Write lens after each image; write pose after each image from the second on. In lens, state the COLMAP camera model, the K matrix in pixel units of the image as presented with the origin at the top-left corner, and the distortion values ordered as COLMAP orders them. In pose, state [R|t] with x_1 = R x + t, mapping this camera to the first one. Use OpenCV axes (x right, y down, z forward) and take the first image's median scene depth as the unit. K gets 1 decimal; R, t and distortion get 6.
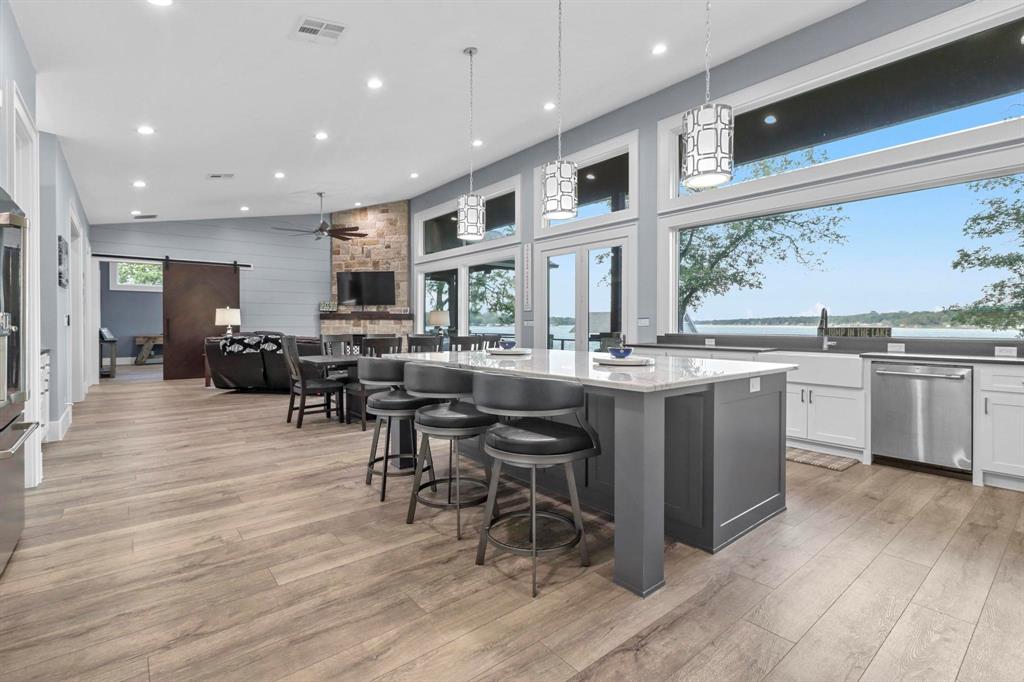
lens RADIAL K [[474.7, 0, 508.2], [0, 474.7, 330.3], [0, 0, 1]] dist [-0.001299, -0.001784]
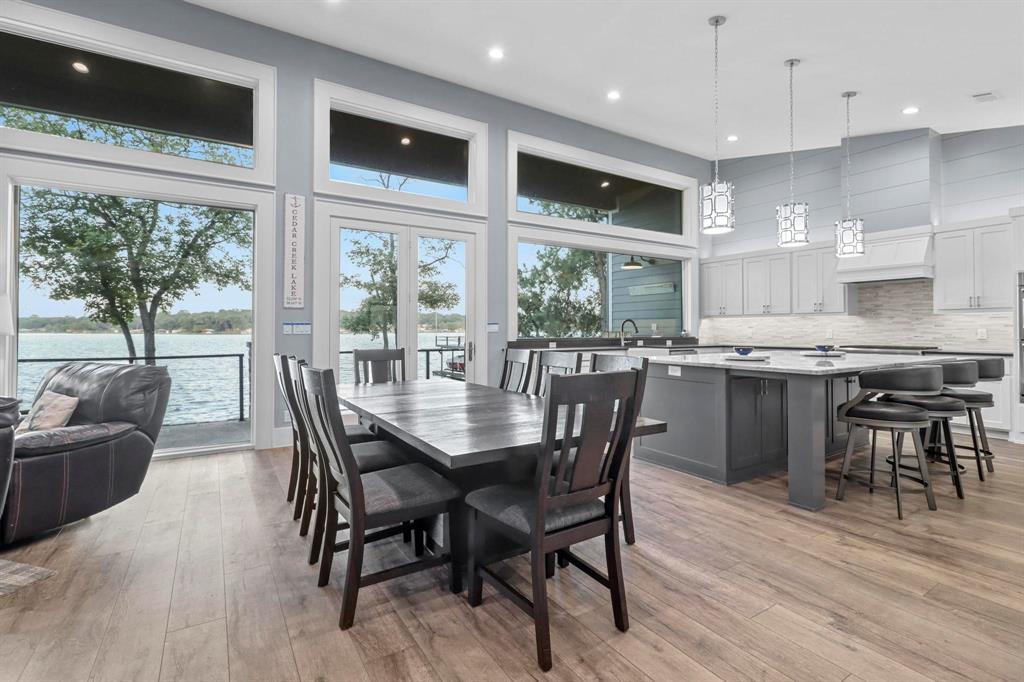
lens RADIAL K [[474.7, 0, 500.6], [0, 474.7, 327.0], [0, 0, 1]] dist [-0.001299, -0.001784]
pose [[0.125420, 0.004705, 0.992093, -0.432339], [0.013988, 0.999881, -0.006511, -0.007965], [-0.992005, 0.014694, 0.125339, 0.563717]]
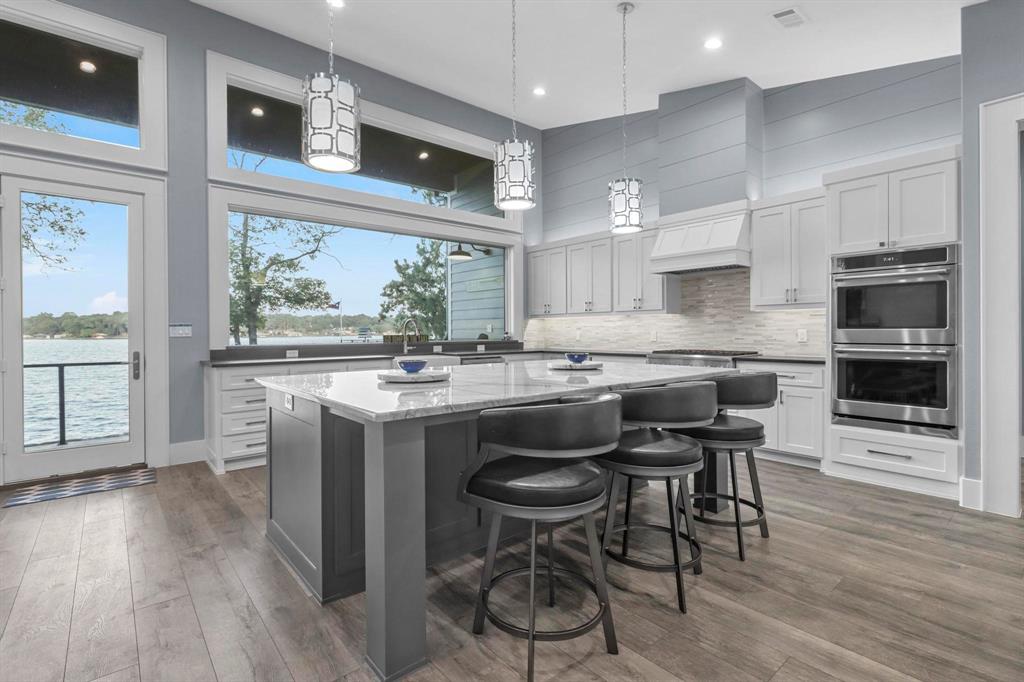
lens RADIAL K [[474.7, 0, 511.0], [0, 474.7, 337.4], [0, 0, 1]] dist [-0.001299, -0.001784]
pose [[-0.015590, -0.012777, 0.999797, -0.256246], [0.019933, 0.999716, 0.013087, -0.005225], [-0.999680, 0.020133, -0.015331, 0.354860]]
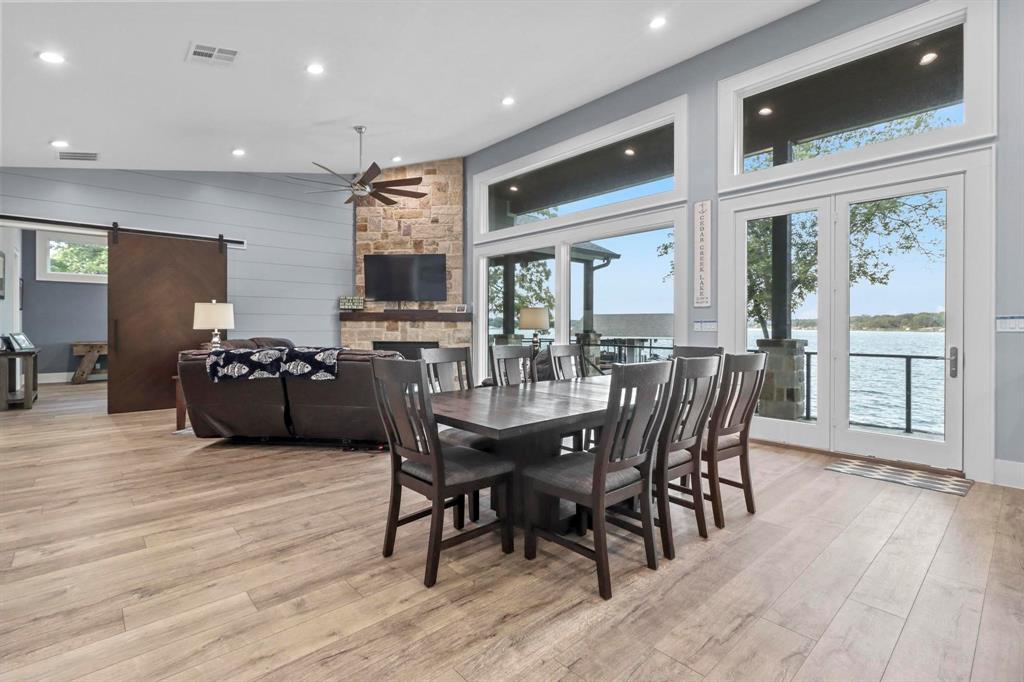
lens RADIAL K [[474.7, 0, 508.5], [0, 474.7, 327.3], [0, 0, 1]] dist [-0.001299, -0.001784]
pose [[0.998445, 0.000538, 0.055743, -0.213834], [0.000168, 0.999920, -0.012656, -0.004754], [-0.055745, 0.012646, 0.998365, 0.317969]]
